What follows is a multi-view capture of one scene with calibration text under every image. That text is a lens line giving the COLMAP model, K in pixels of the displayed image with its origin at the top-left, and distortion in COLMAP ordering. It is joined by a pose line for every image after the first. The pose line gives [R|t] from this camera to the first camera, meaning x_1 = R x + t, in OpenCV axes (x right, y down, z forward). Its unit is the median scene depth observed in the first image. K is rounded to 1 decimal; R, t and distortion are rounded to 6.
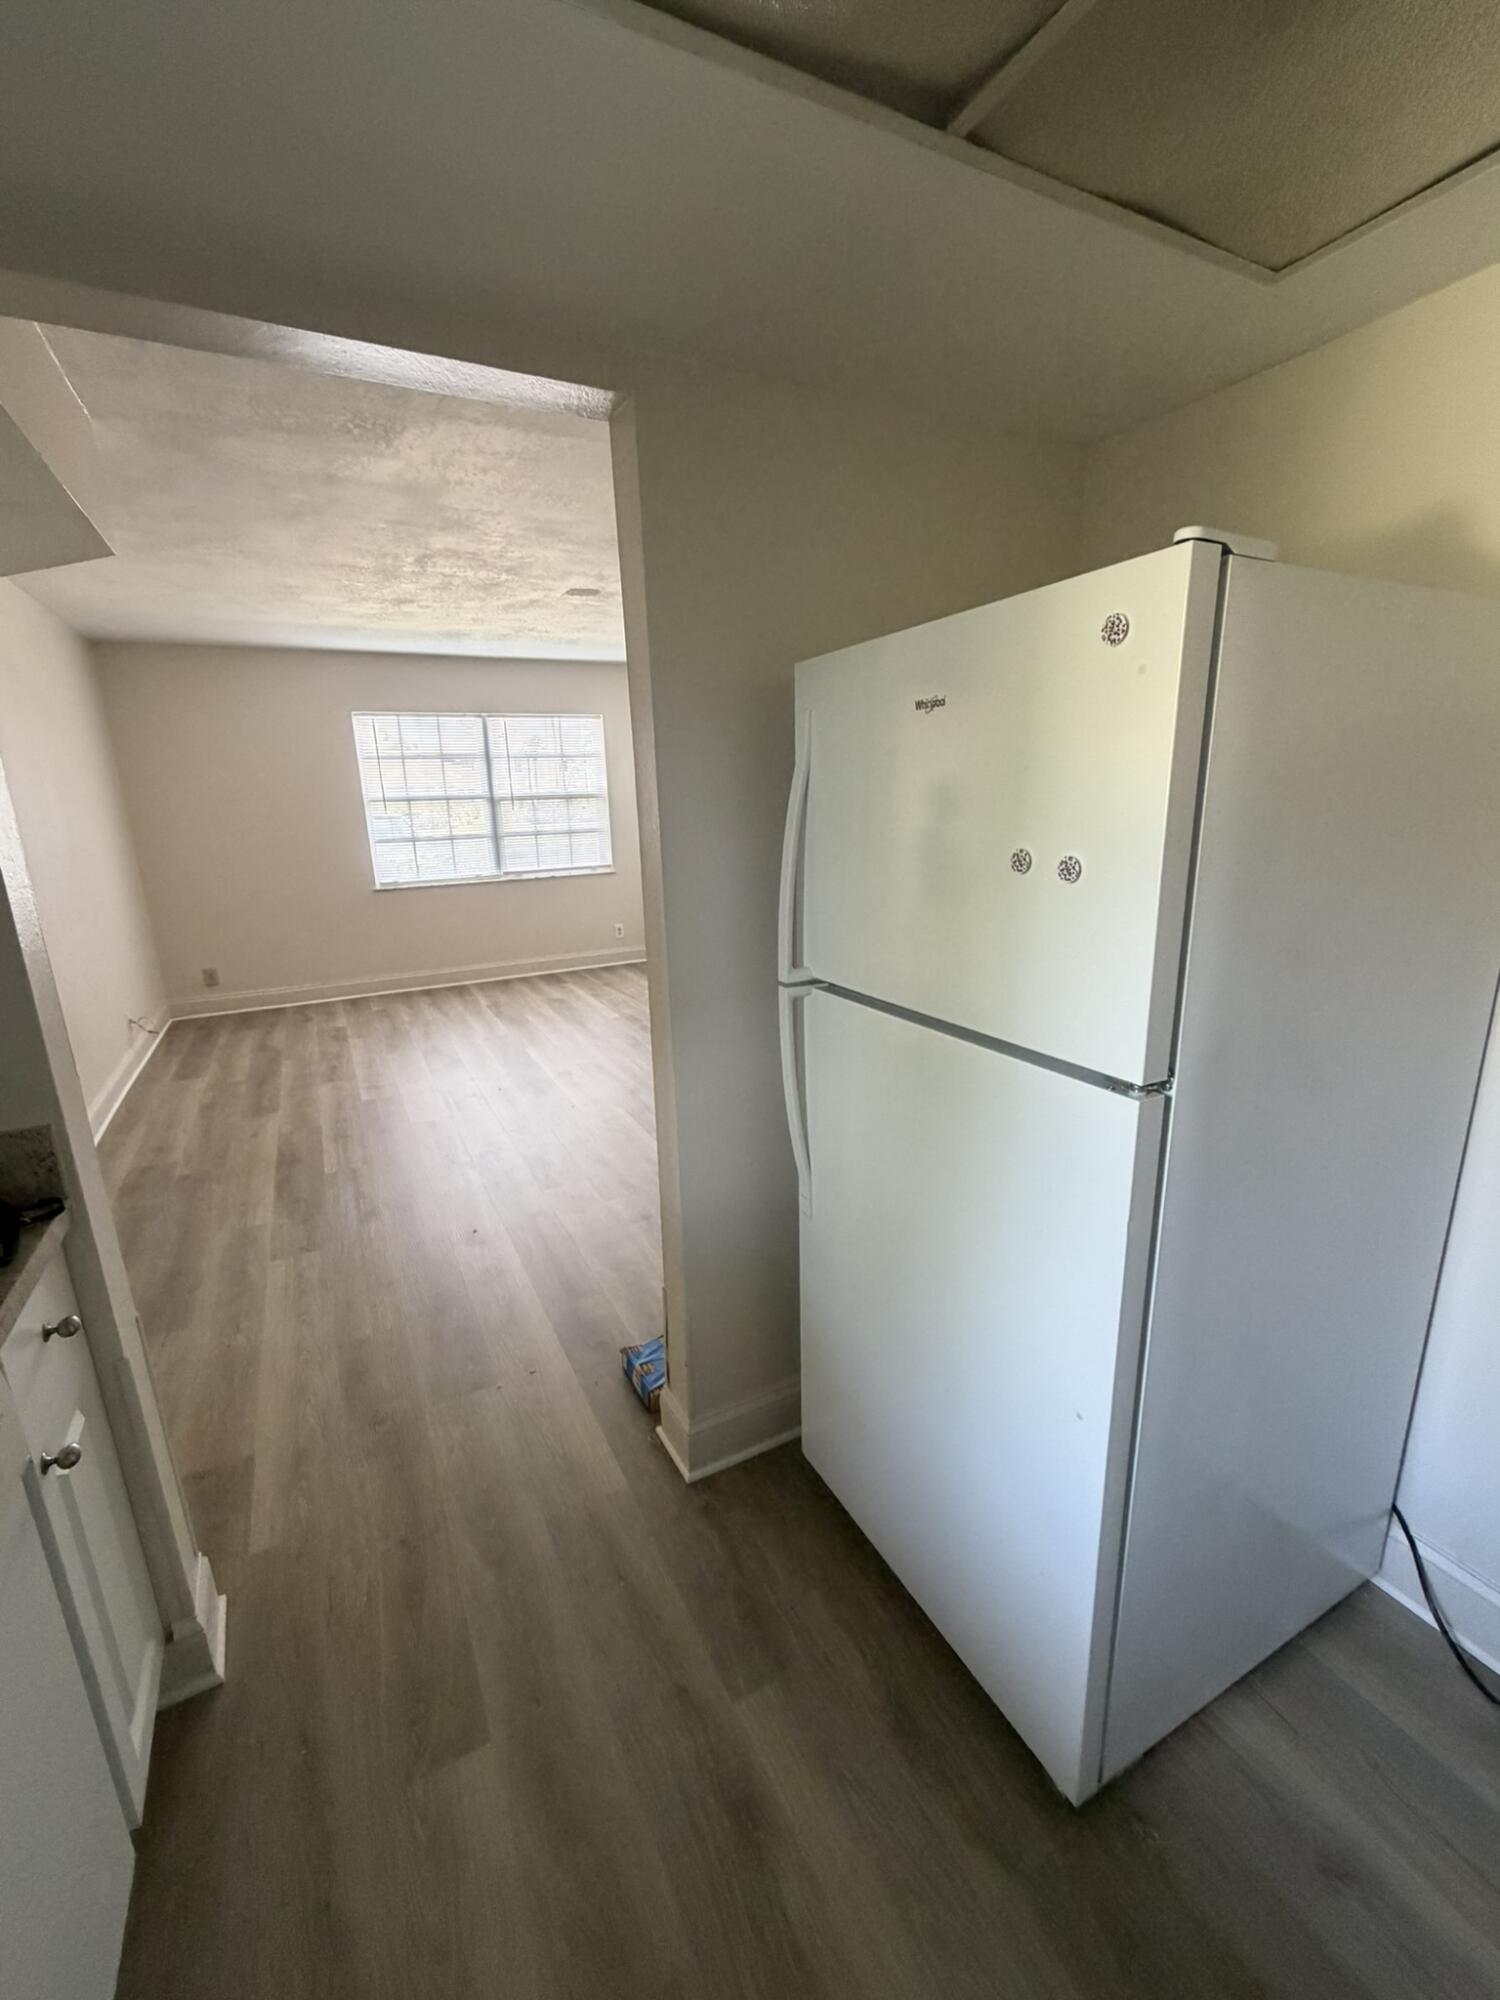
lens RADIAL K [[815.0, 0, 730.2], [0, 815.0, 995.3], [0, 0, 1]] dist [0.000031, 0.000110]
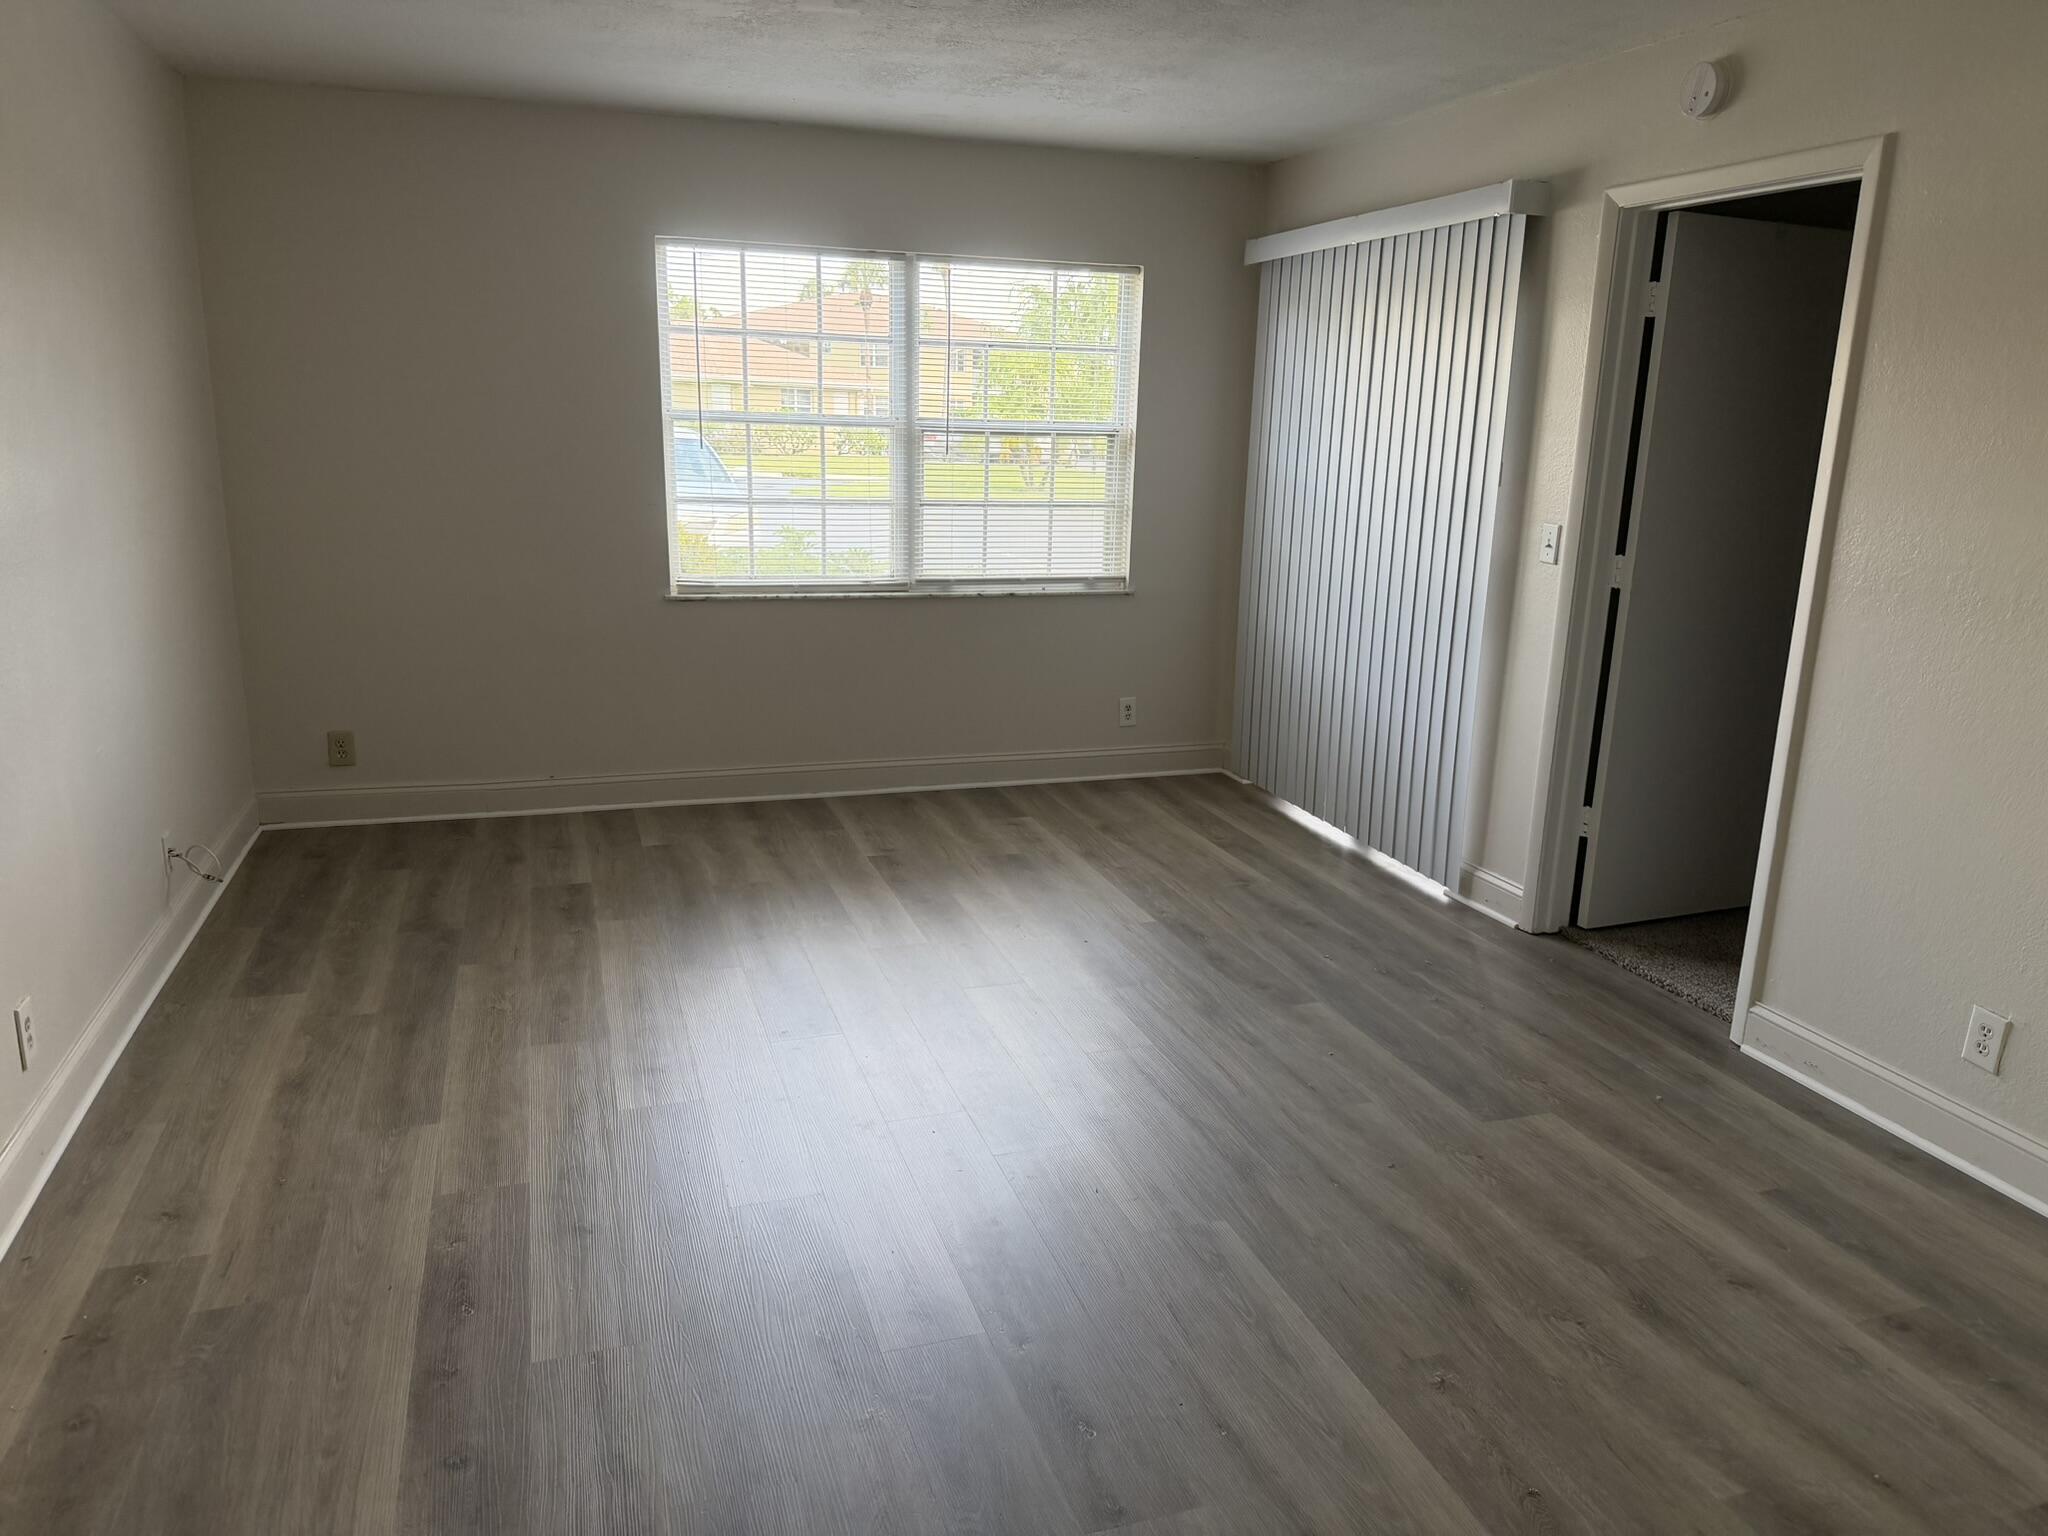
lens RADIAL K [[1420.0, 0, 1037.7], [0, 1420.0, 763.8], [0, 0, 1]] dist [0.012964, -0.034275]
pose [[0.988210, 0.093971, -0.120871, -0.112451], [-0.094661, 0.995510, 0.000027, -0.056356], [0.120331, 0.011415, 0.992668, 0.192461]]
